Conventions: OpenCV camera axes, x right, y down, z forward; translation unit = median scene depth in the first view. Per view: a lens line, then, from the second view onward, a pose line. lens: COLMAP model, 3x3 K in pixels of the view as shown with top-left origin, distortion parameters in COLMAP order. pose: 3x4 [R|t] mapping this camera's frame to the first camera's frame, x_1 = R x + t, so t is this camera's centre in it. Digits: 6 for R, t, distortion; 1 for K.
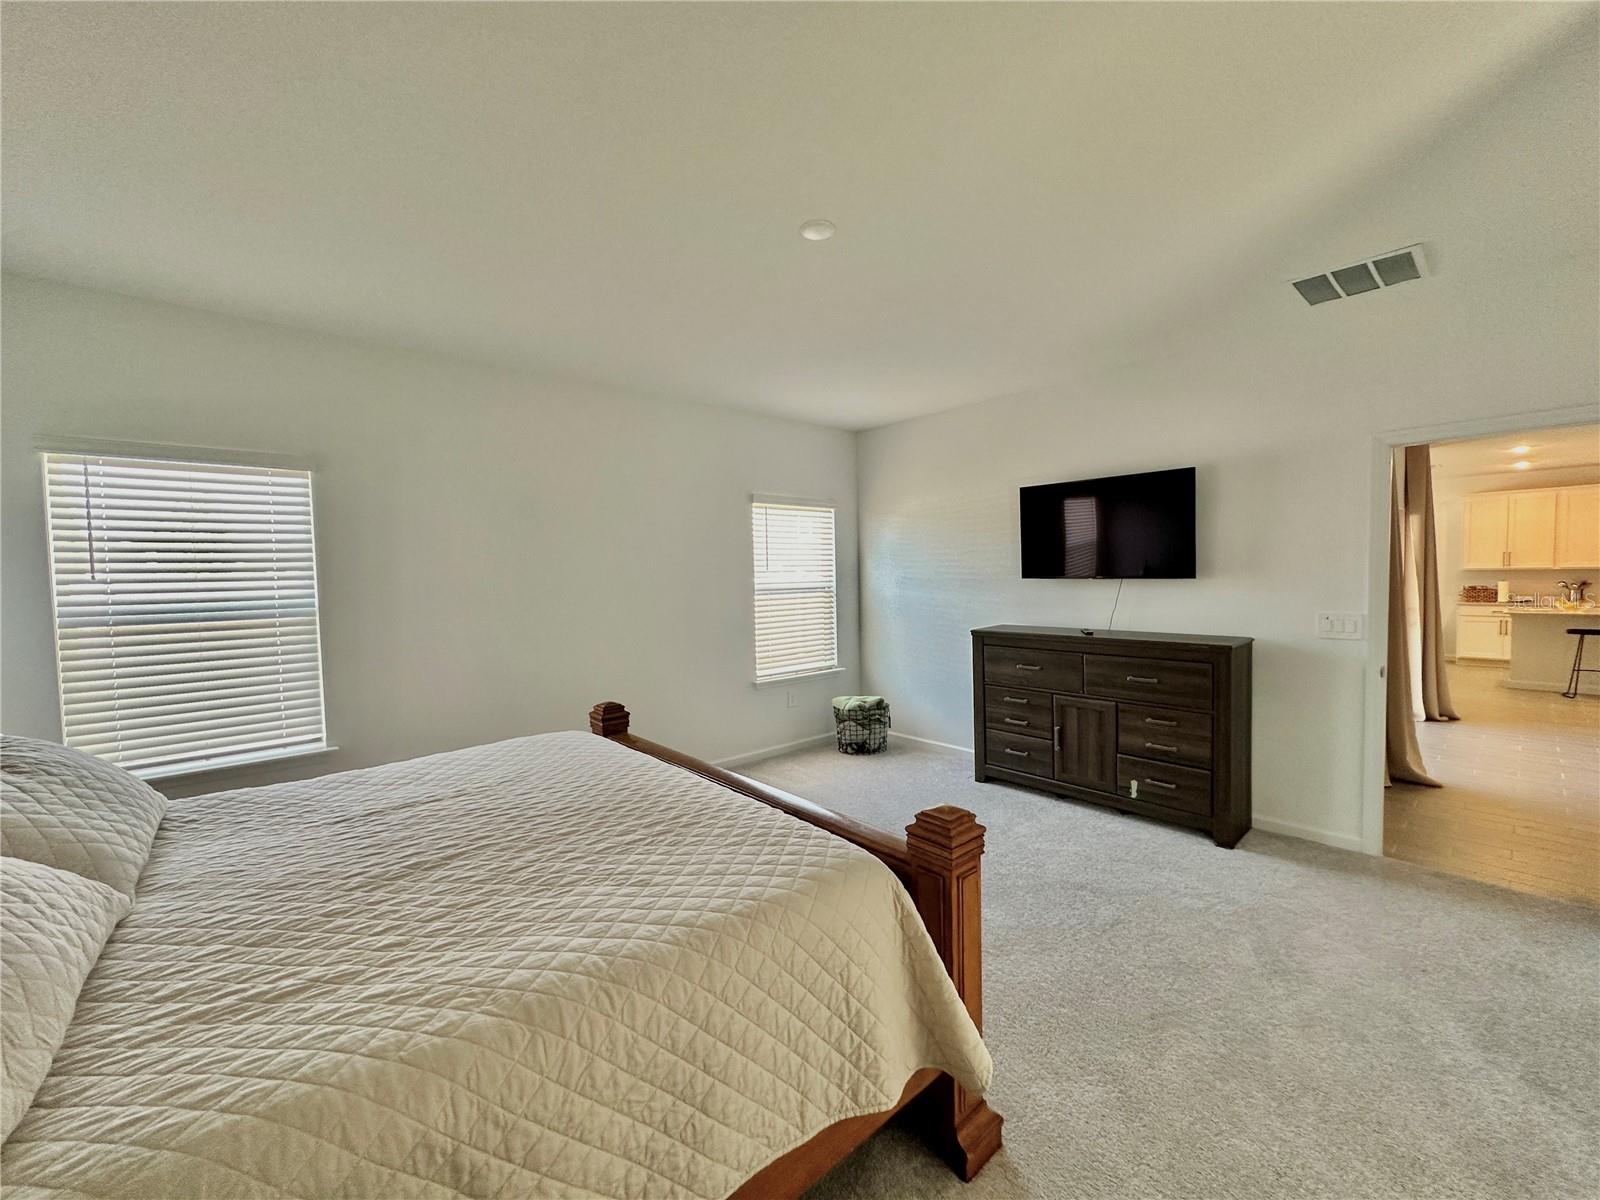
lens RADIAL K [[640.4, 0, 800.0], [0, 640.4, 600.0], [0, 0, 1]] dist [-0.002522, -0.000144]
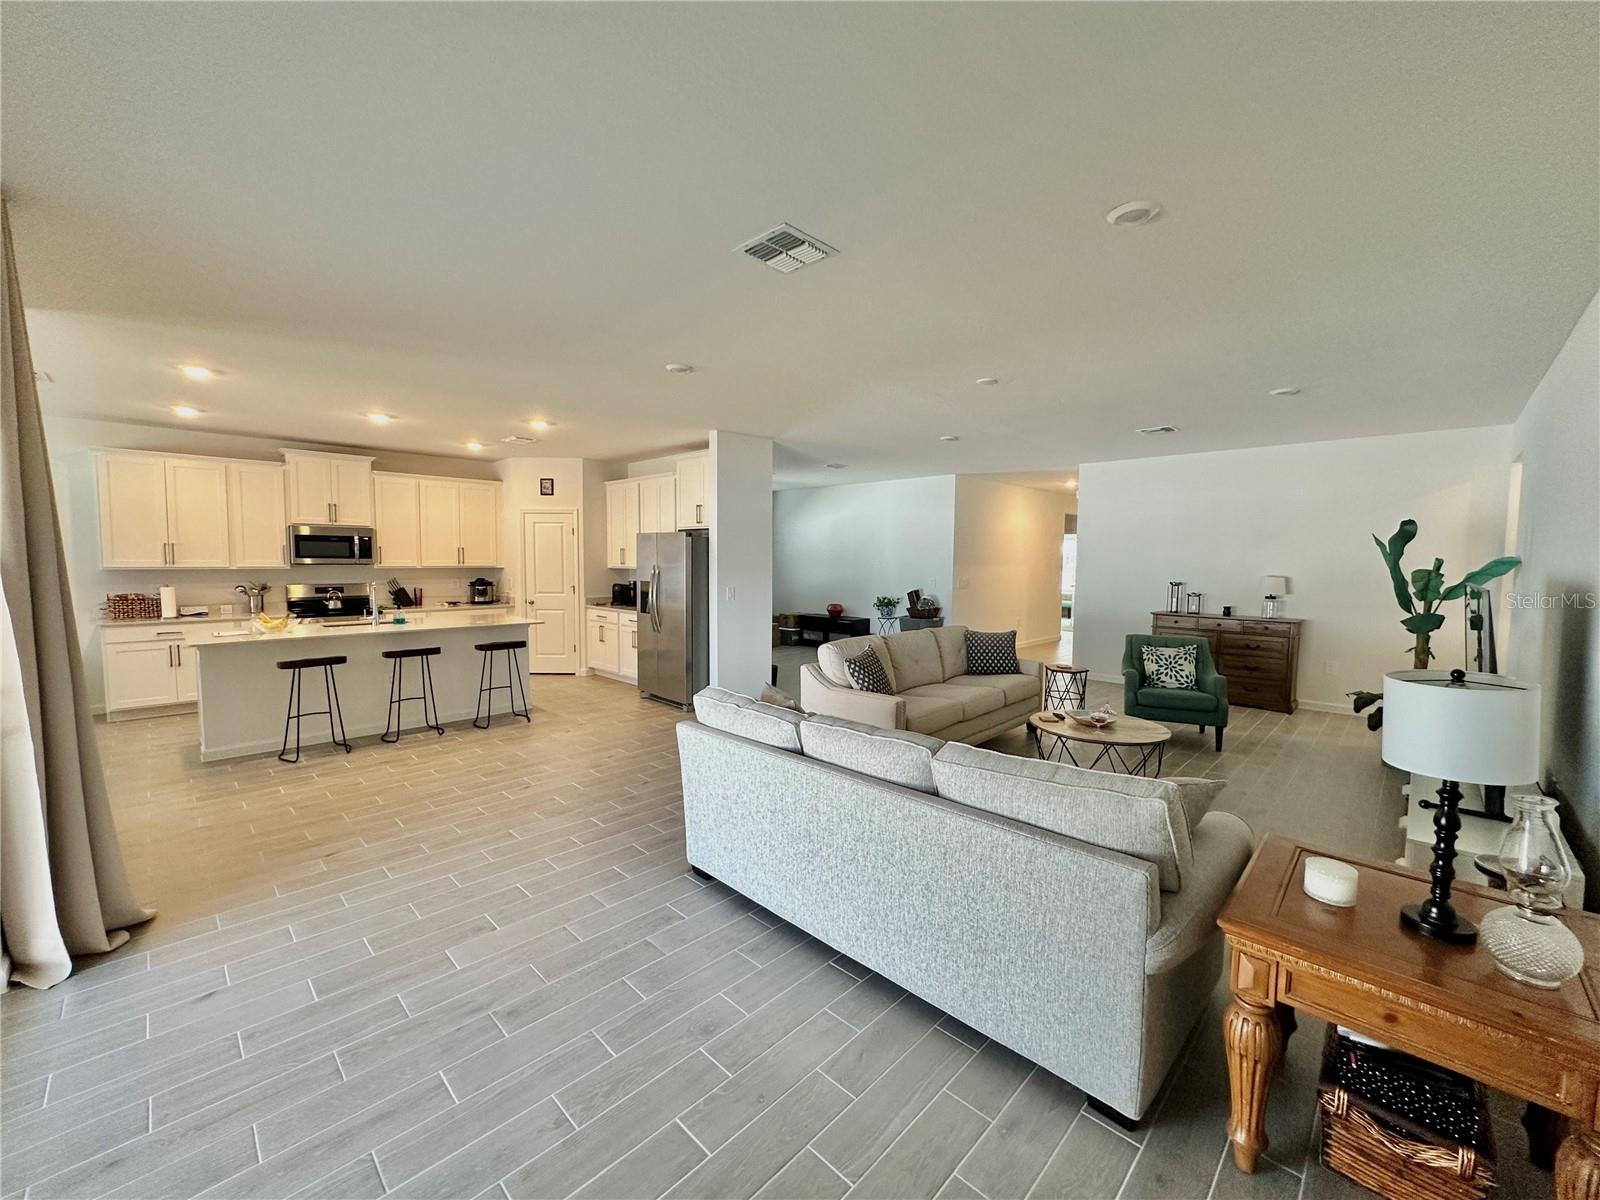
lens RADIAL K [[640.4, 0, 800.0], [0, 640.4, 600.0], [0, 0, 1]] dist [-0.002522, -0.000144]
pose [[-0.074319, -0.048598, 0.996050, 0.377417], [0.033446, 0.998128, 0.051195, -0.027607], [-0.996674, 0.037118, -0.072554, 0.381951]]
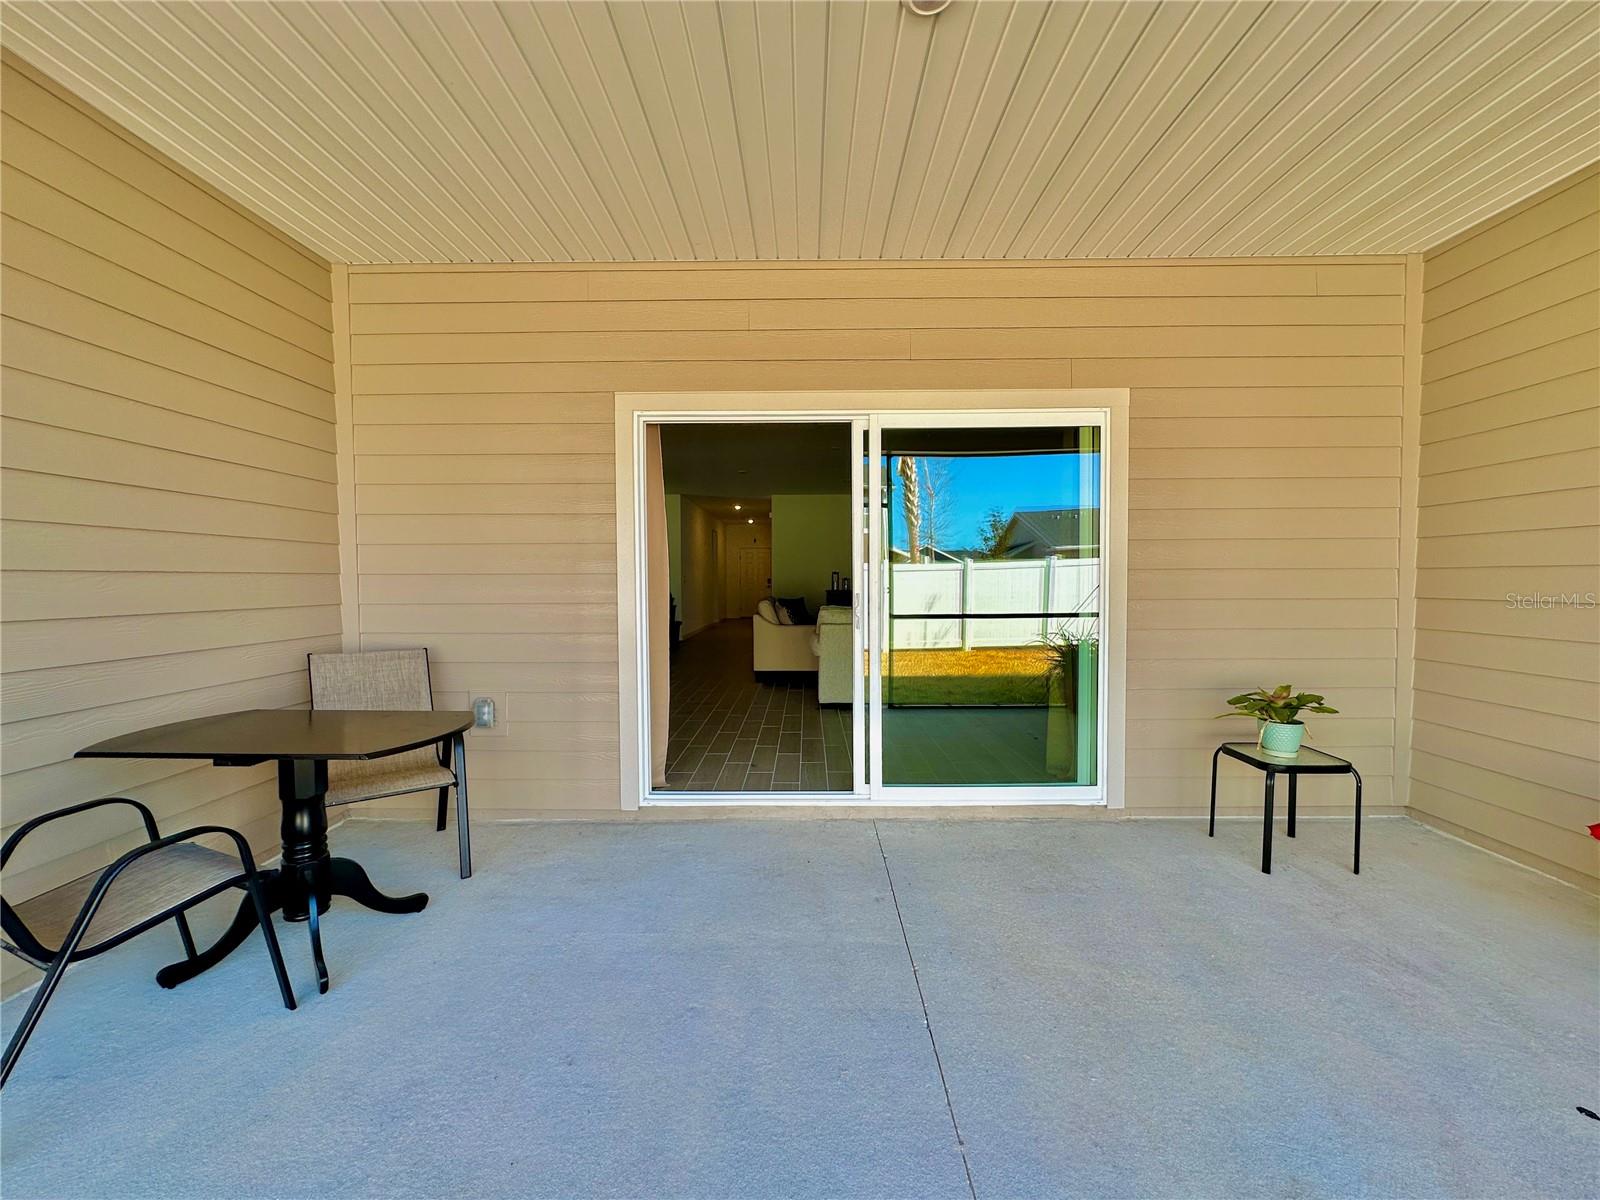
lens RADIAL K [[640.4, 0, 800.0], [0, 640.4, 600.0], [0, 0, 1]] dist [-0.002522, -0.000144]
pose [[-0.744080, -0.001759, 0.668088, 0.313550], [0.042500, 0.997846, 0.049961, -0.004611], [-0.666738, 0.065569, -0.742403, 0.899458]]
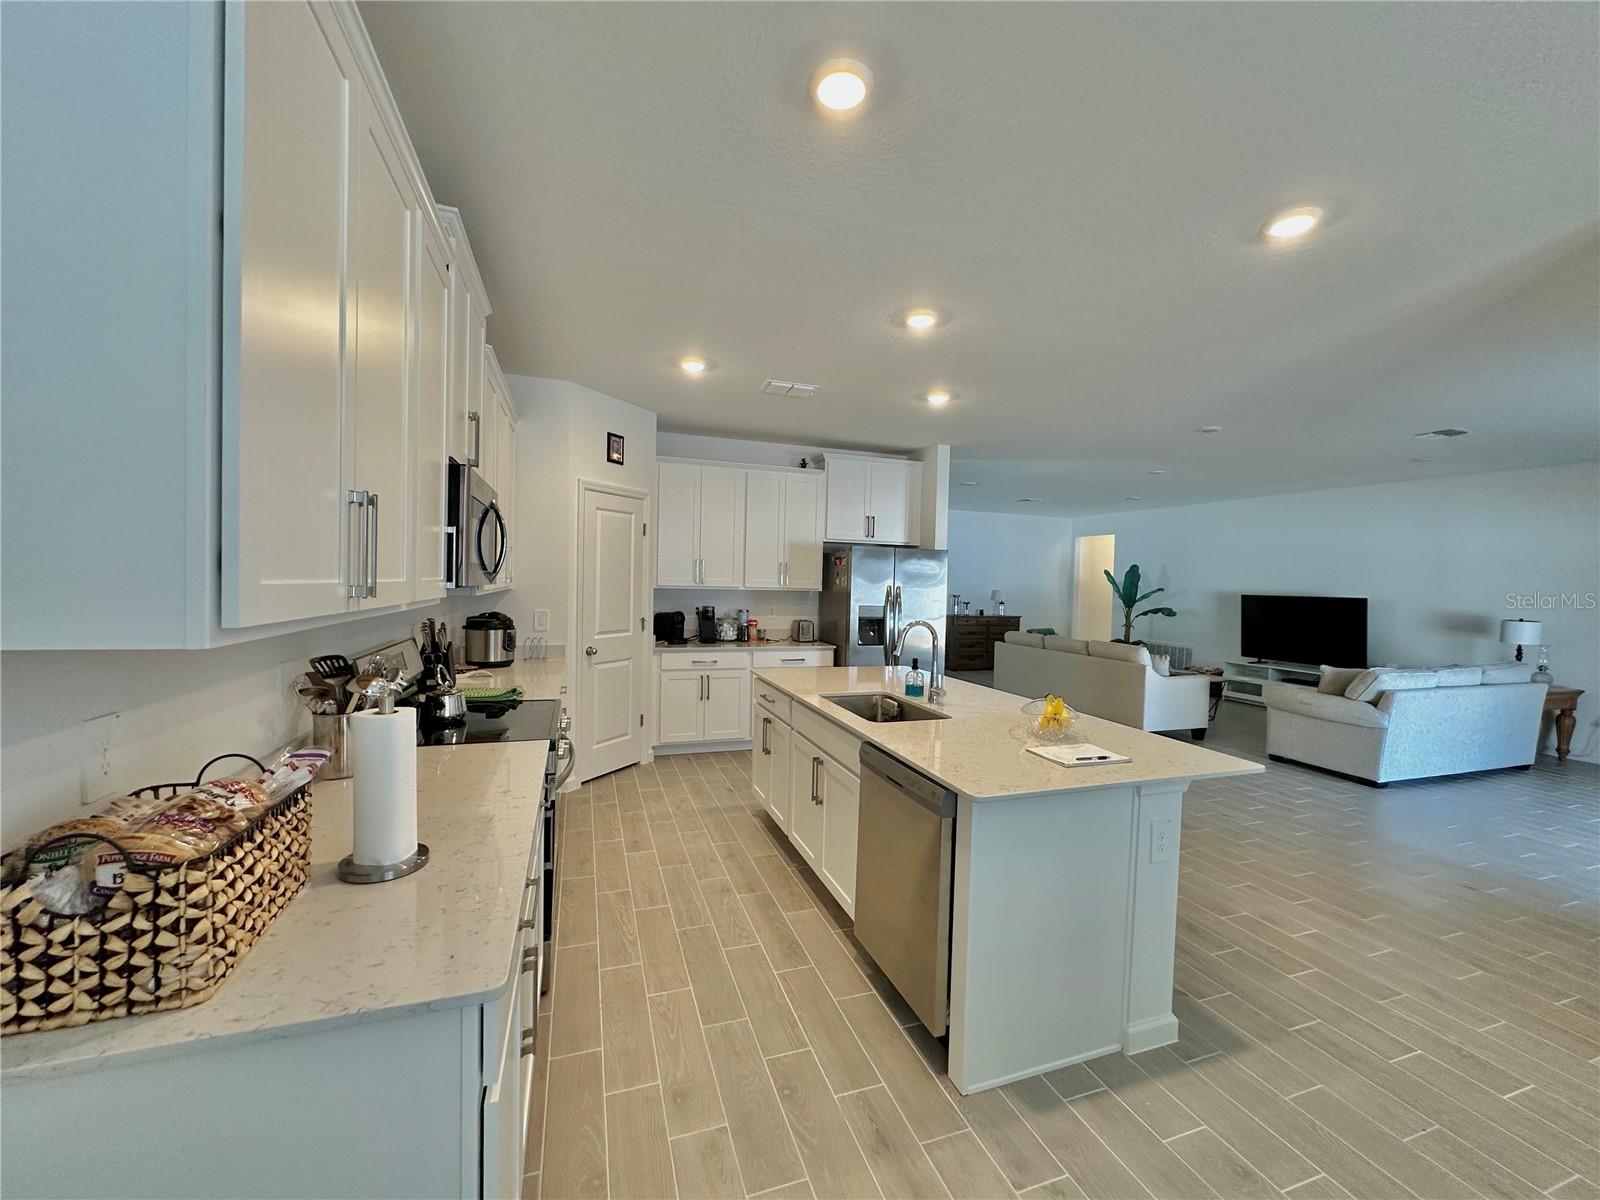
lens RADIAL K [[638.4, 0, 801.5], [0, 638.4, 600.4], [0, 0, 1]] dist [-0.002209, 0.000412]
pose [[-0.925851, -0.016661, 0.377521, 0.973699], [0.007282, 0.998056, 0.061905, -0.060675], [-0.377819, 0.060063, -0.923929, 1.097685]]
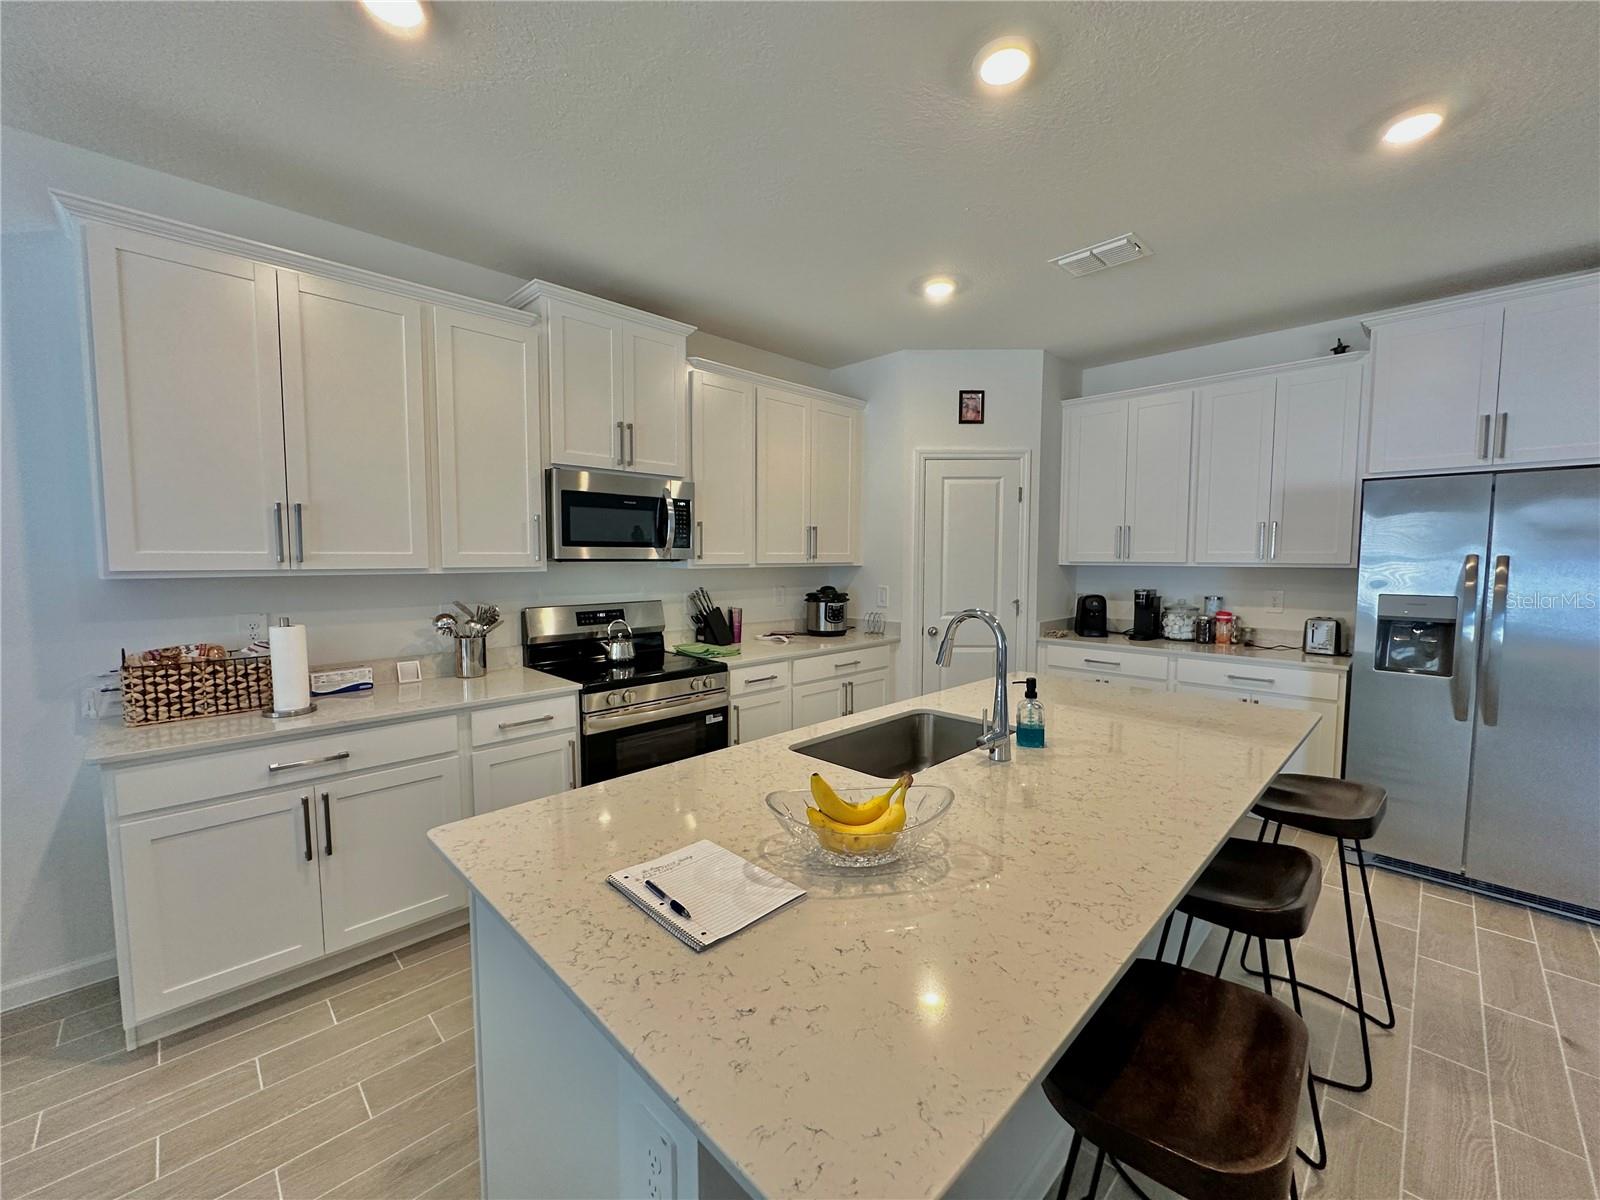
lens RADIAL K [[646.6, 0, 801.0], [0, 646.6, 596.1], [0, 0, 1]] dist [0.001187, -0.000078]
pose [[-0.066789, -0.046094, 0.996702, 0.849006], [0.040604, 0.997979, 0.048874, -0.044323], [-0.996941, 0.043735, -0.064783, 0.825822]]
